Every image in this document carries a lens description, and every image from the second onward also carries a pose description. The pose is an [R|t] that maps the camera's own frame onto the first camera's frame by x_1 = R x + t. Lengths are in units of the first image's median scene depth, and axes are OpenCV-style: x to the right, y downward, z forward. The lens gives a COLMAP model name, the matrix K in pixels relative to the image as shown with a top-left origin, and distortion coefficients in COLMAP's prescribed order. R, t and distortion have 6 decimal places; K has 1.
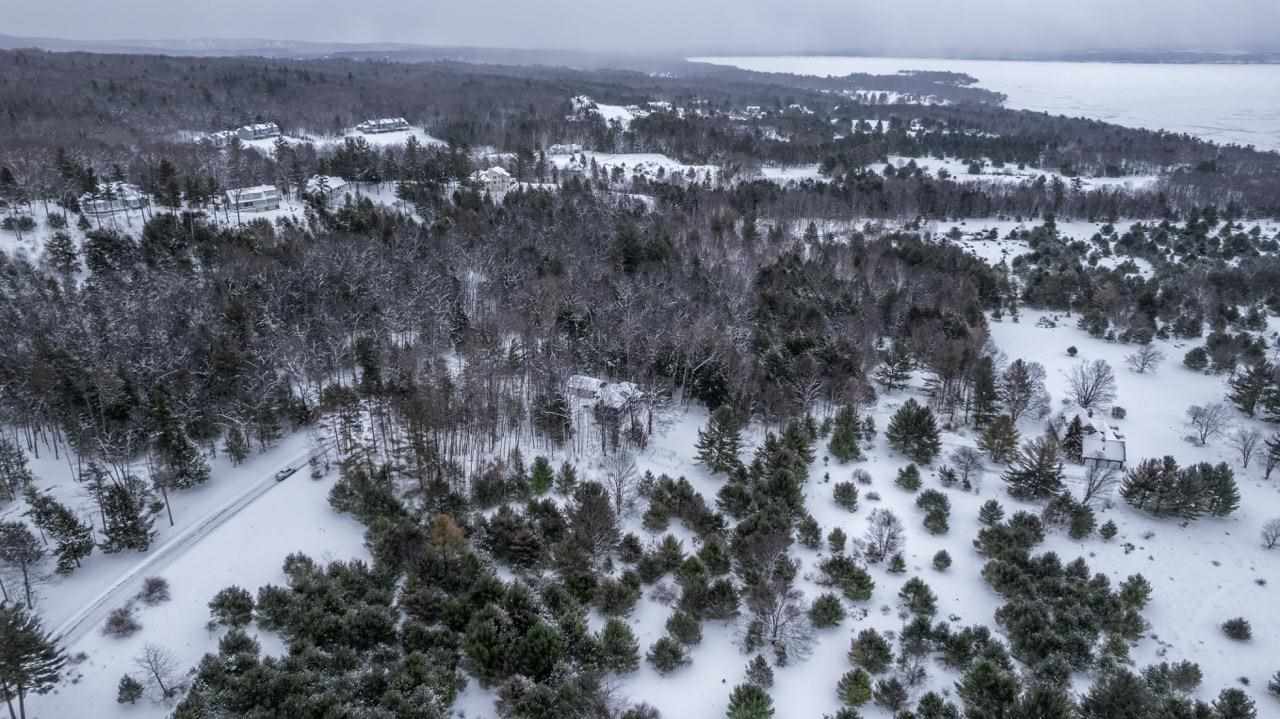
lens RADIAL K [[821.5, 0, 640.0], [0, 821.5, 359.5], [0, 0, 1]] dist [-0.077701, 0.068965]
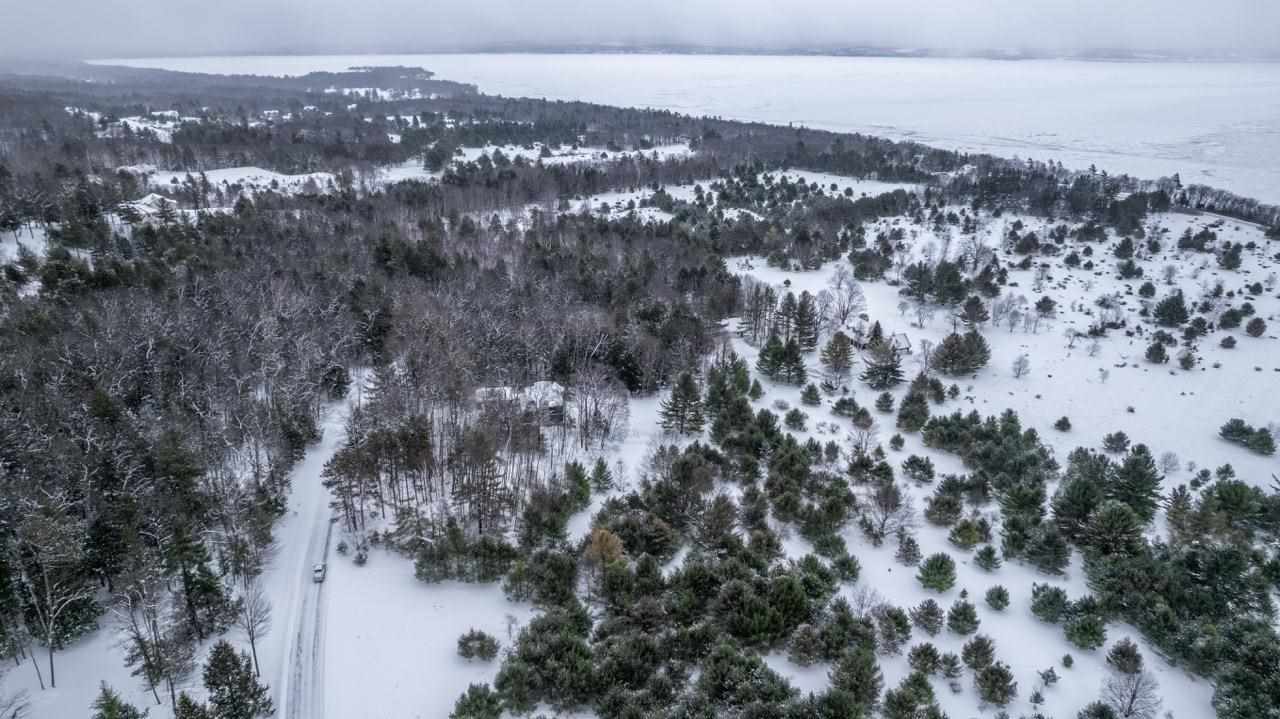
lens RADIAL K [[821.5, 0, 640.0], [0, 821.5, 359.5], [0, 0, 1]] dist [-0.077701, 0.068965]
pose [[0.798896, -0.219259, 0.560081, -0.106924], [0.217011, 0.973542, 0.071576, -0.009930], [-0.560956, 0.064362, 0.825340, 0.026494]]
